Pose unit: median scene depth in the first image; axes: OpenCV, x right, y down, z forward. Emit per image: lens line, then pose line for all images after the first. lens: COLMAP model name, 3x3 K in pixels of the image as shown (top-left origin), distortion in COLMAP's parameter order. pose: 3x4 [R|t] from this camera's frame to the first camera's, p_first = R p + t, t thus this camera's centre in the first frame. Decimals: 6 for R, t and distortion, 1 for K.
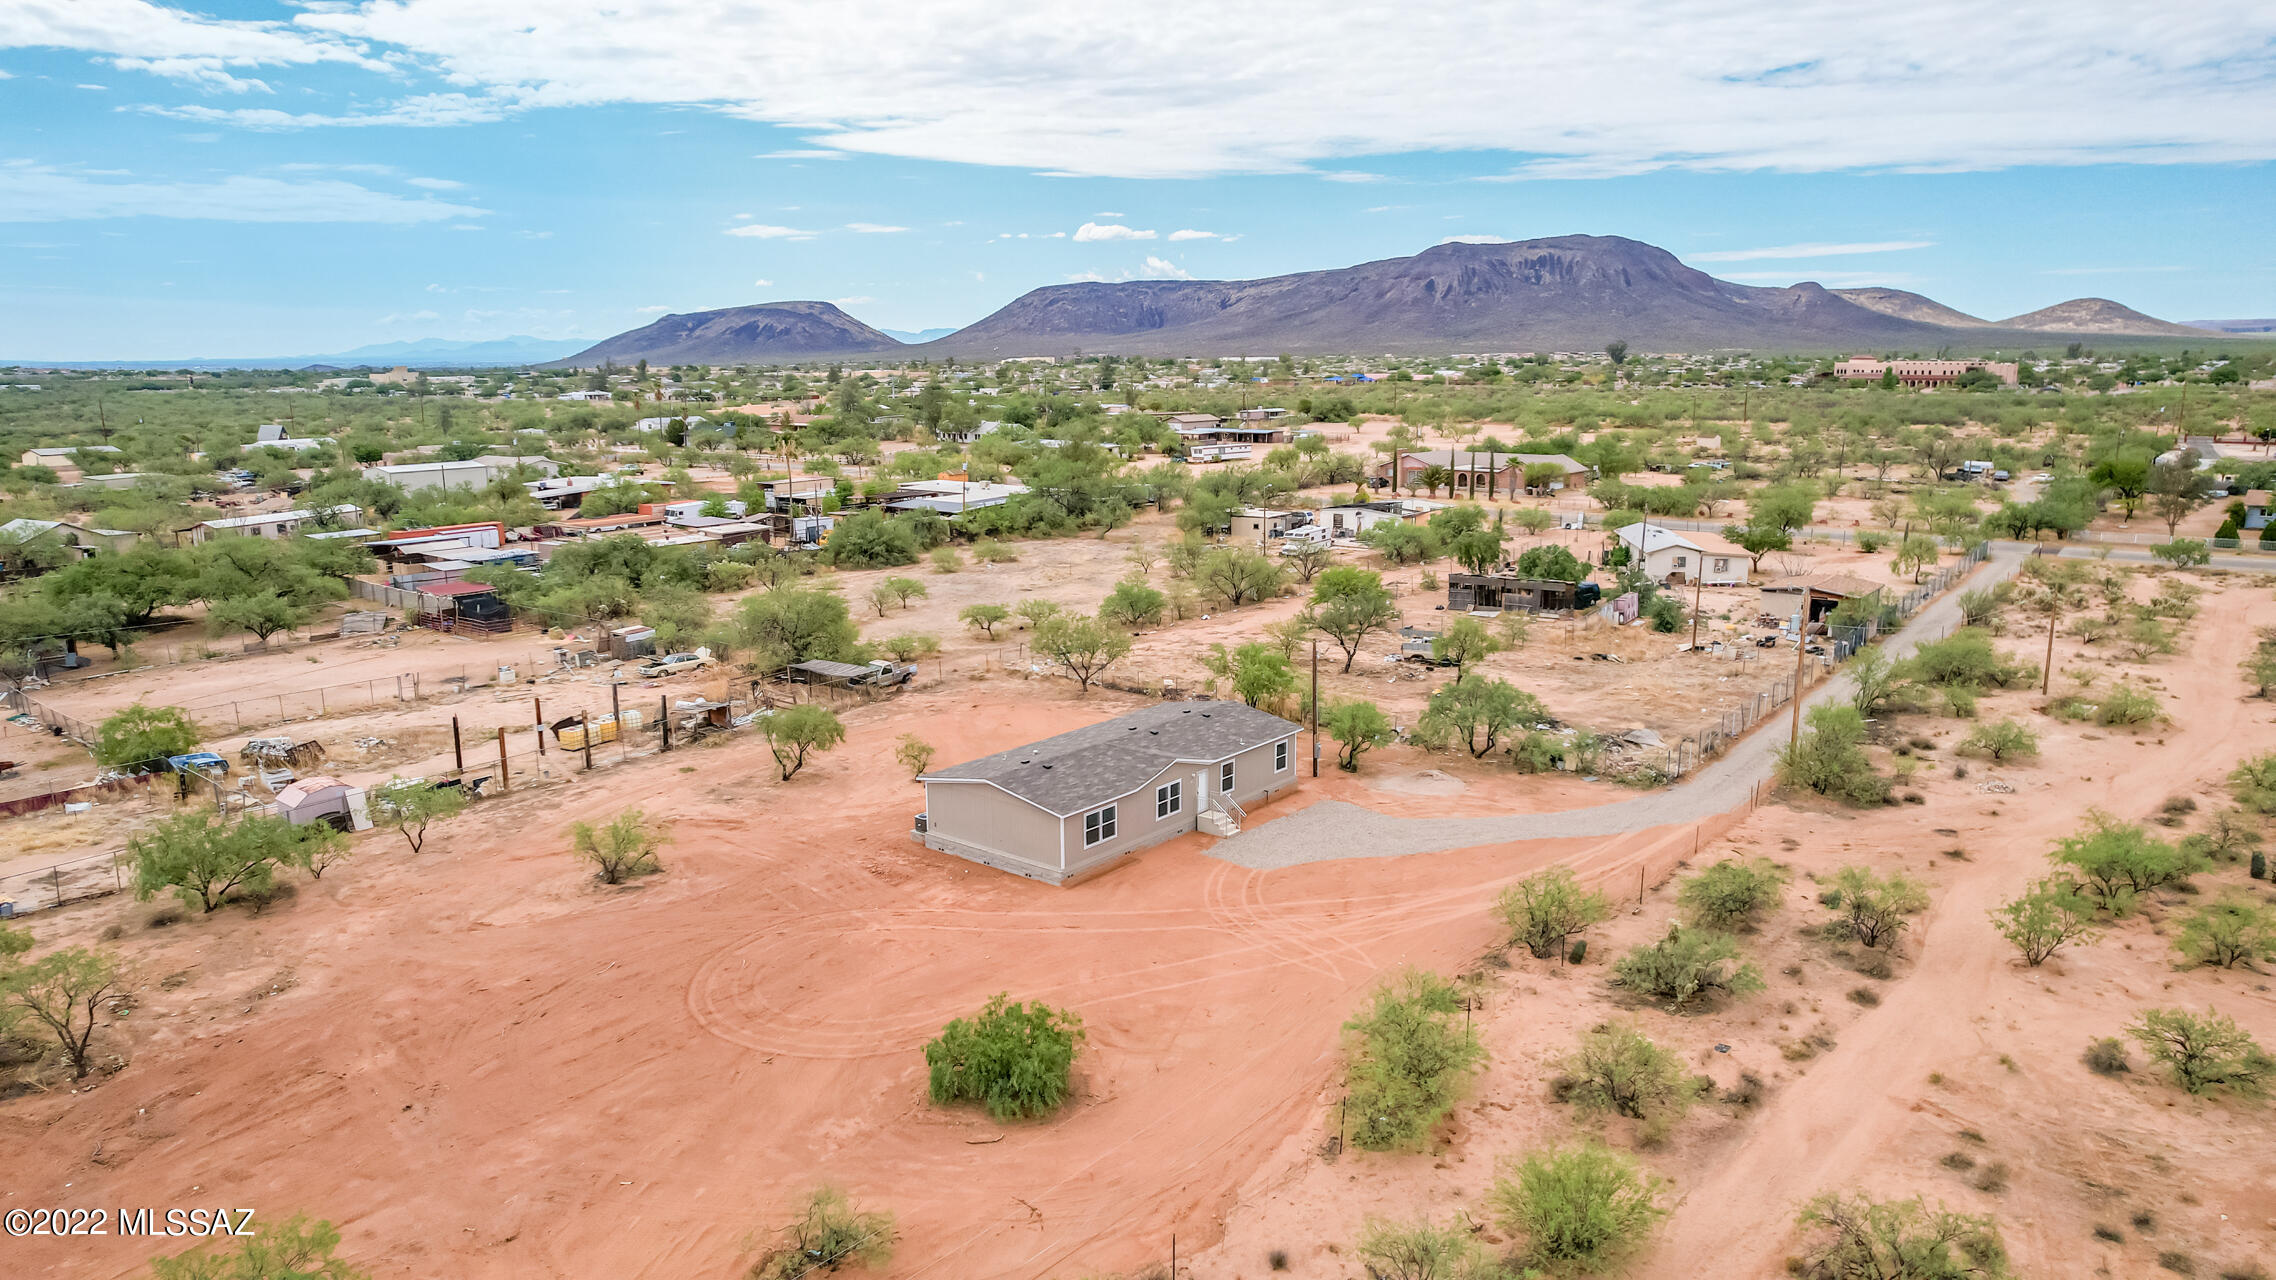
lens RADIAL K [[1533.2, 0, 1144.6], [0, 1533.2, 600.9], [0, 0, 1]] dist [-0.057203, 0.064487]
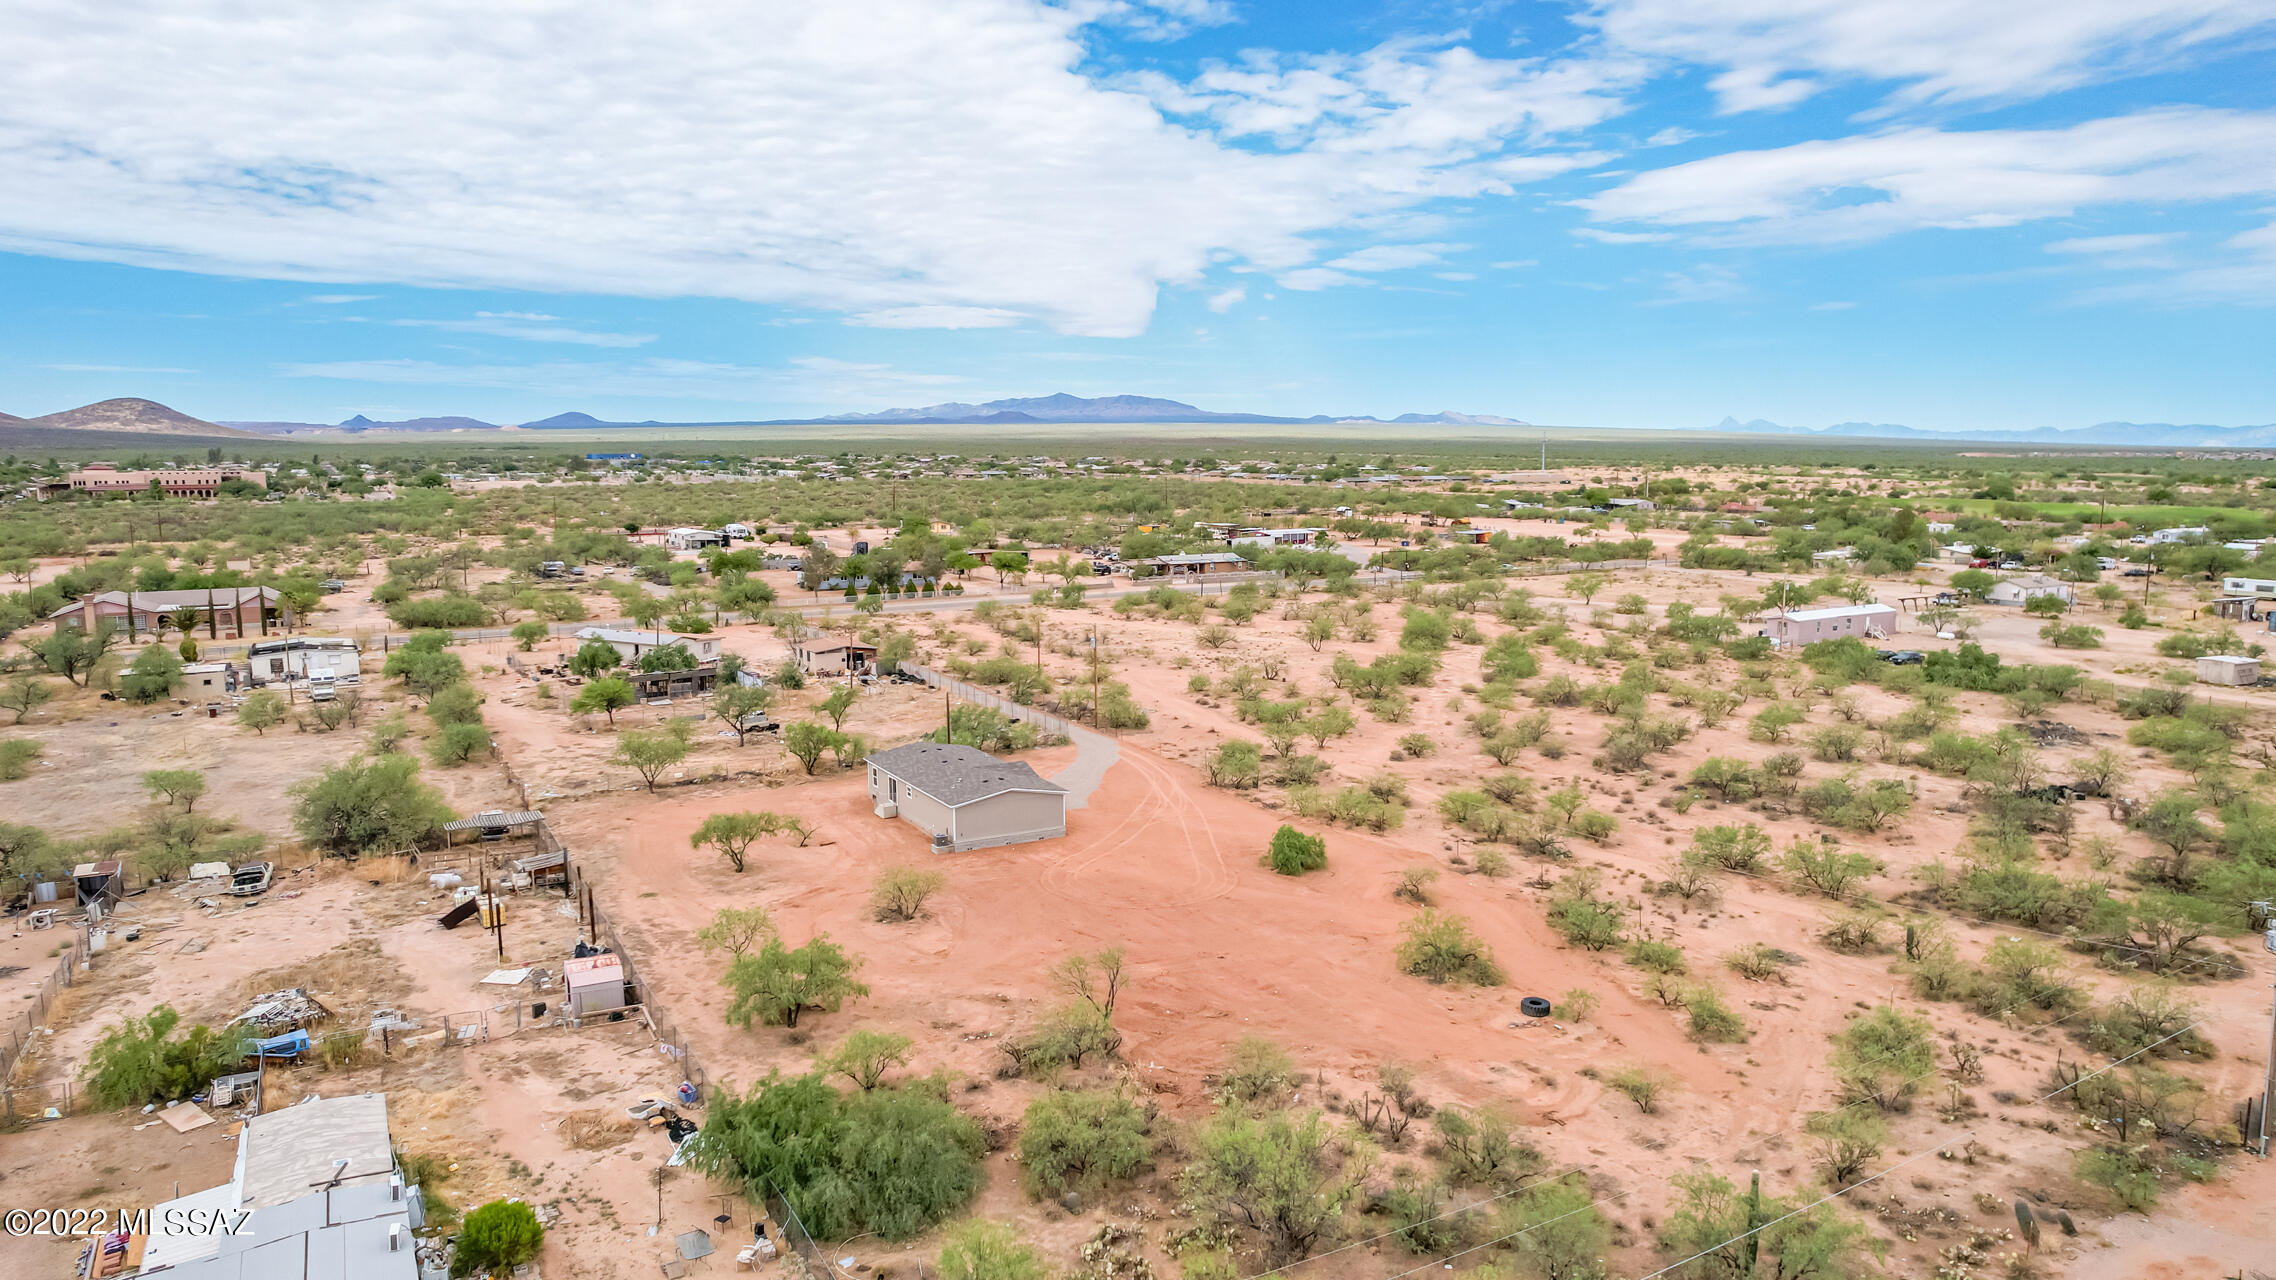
lens RADIAL K [[1514.1, 0, 1138.0], [0, 1514.1, 640.0], [0, 0, 1]] dist [0.000873, 0.063913]
pose [[0.363198, -0.120100, 0.923939, -0.210505], [0.152529, 0.985943, 0.068201, -0.017980], [-0.919142, 0.116157, 0.376412, 0.034619]]
